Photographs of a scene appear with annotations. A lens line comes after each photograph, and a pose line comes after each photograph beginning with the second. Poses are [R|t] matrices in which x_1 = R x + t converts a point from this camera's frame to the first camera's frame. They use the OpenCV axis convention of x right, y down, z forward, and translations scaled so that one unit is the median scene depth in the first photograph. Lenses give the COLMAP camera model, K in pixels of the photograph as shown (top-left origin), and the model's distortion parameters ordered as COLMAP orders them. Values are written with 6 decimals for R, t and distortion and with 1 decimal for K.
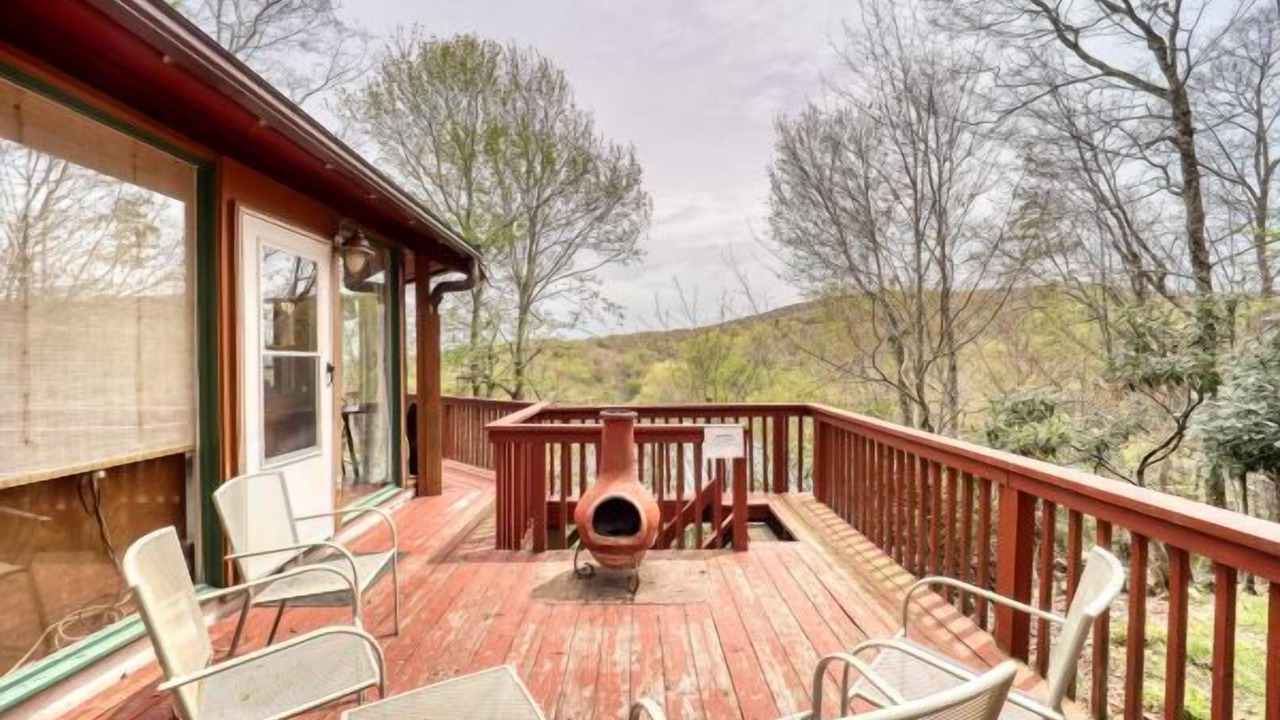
lens RADIAL K [[519.2, 0, 638.8], [0, 519.2, 363.1], [0, 0, 1]] dist [0.005465, -0.006882]
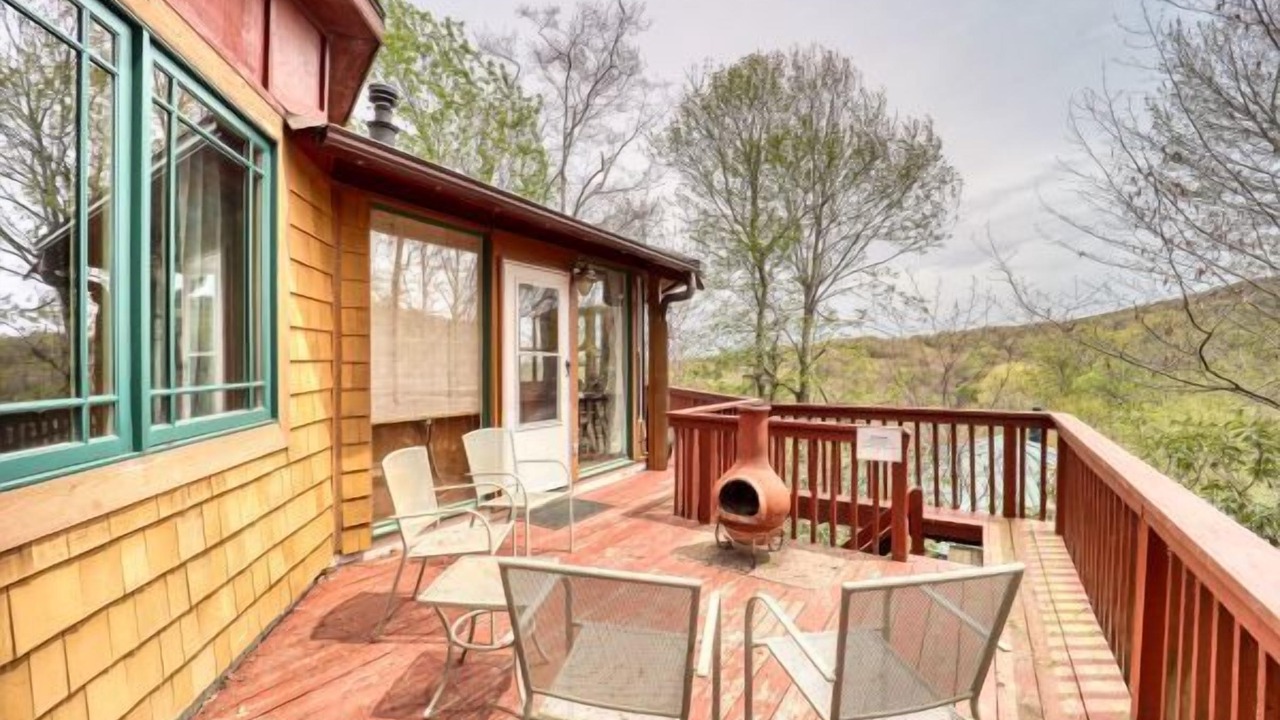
lens RADIAL K [[519.2, 0, 638.8], [0, 519.2, 363.1], [0, 0, 1]] dist [0.005465, -0.006882]
pose [[0.833794, 0.007820, -0.552021, 0.067529], [-0.007700, 0.999967, 0.002536, 0.000293], [0.552022, 0.002136, 0.833827, -0.011392]]
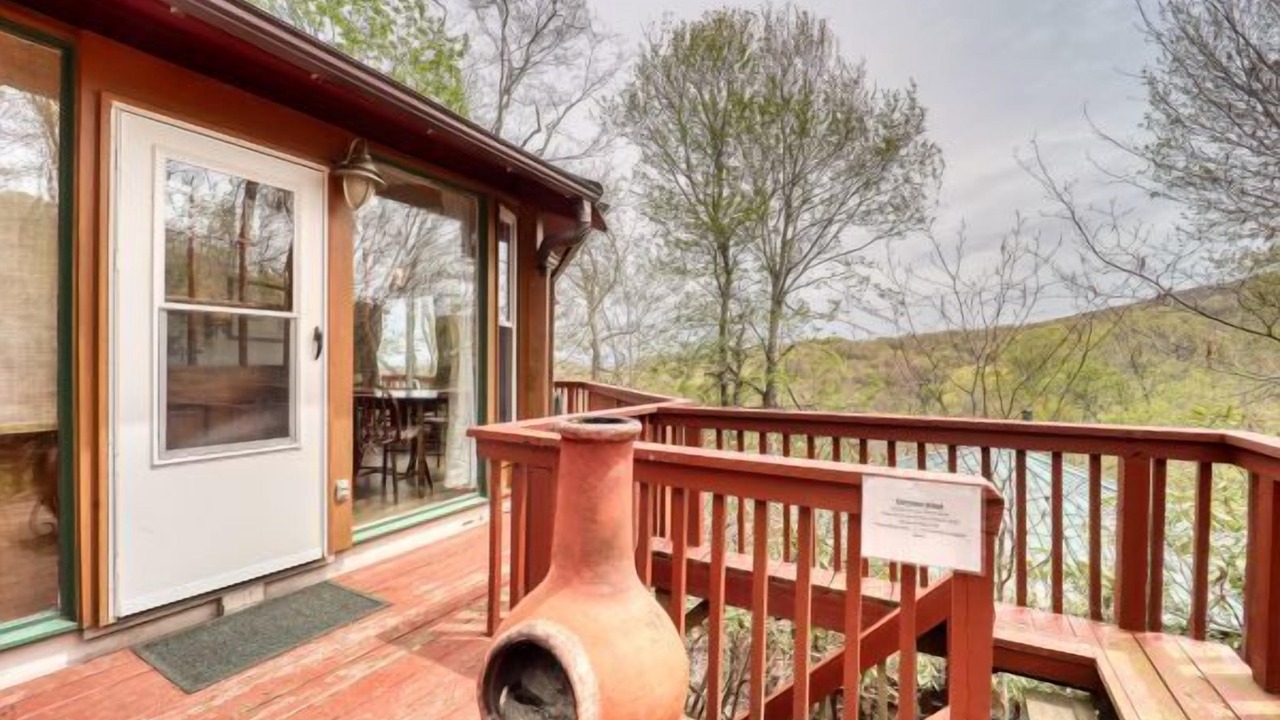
lens RADIAL K [[519.2, 0, 638.8], [0, 519.2, 363.1], [0, 0, 1]] dist [0.005465, -0.006882]
pose [[0.861714, 0.017204, -0.507102, 0.037028], [-0.018103, 0.999831, 0.003158, 0.008067], [0.507071, 0.006459, 0.861880, 0.117854]]
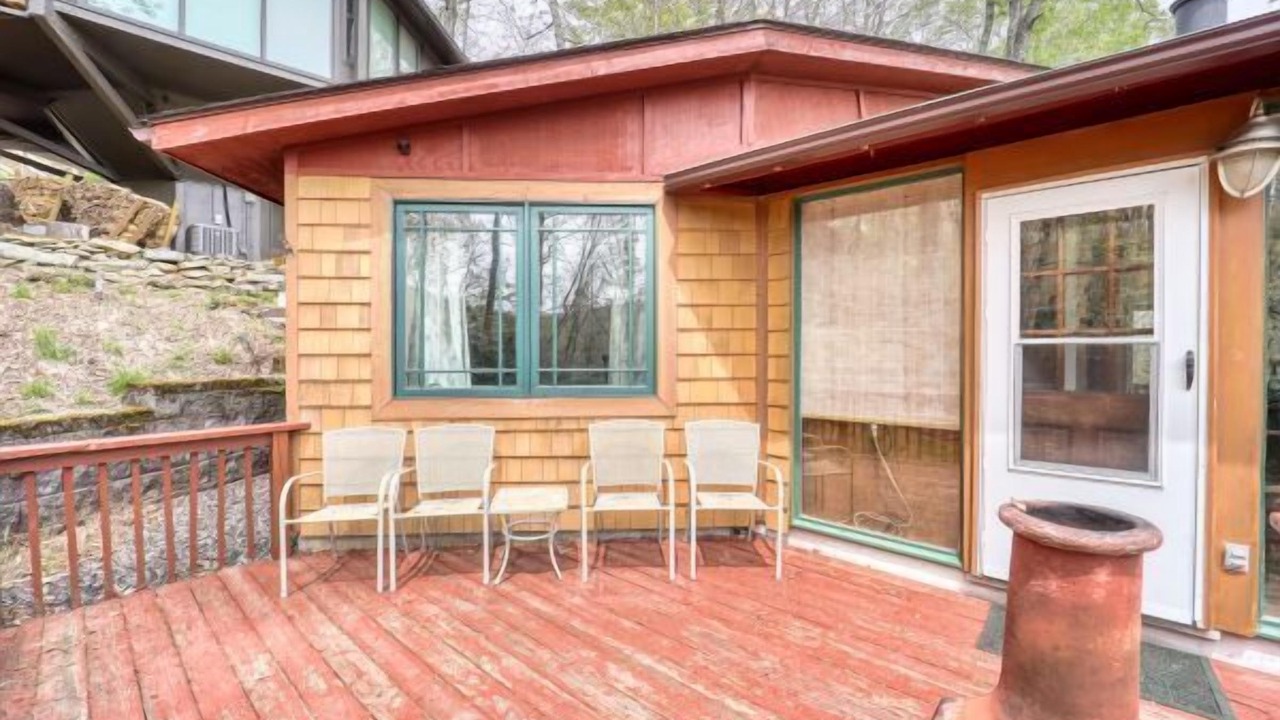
lens RADIAL K [[519.2, 0, 638.8], [0, 519.2, 363.1], [0, 0, 1]] dist [0.005465, -0.006882]
pose [[-0.670458, 0.013872, -0.741818, 0.064868], [0.000625, 0.999835, 0.018131, 0.000383], [0.741948, 0.011692, -0.670356, 0.185316]]
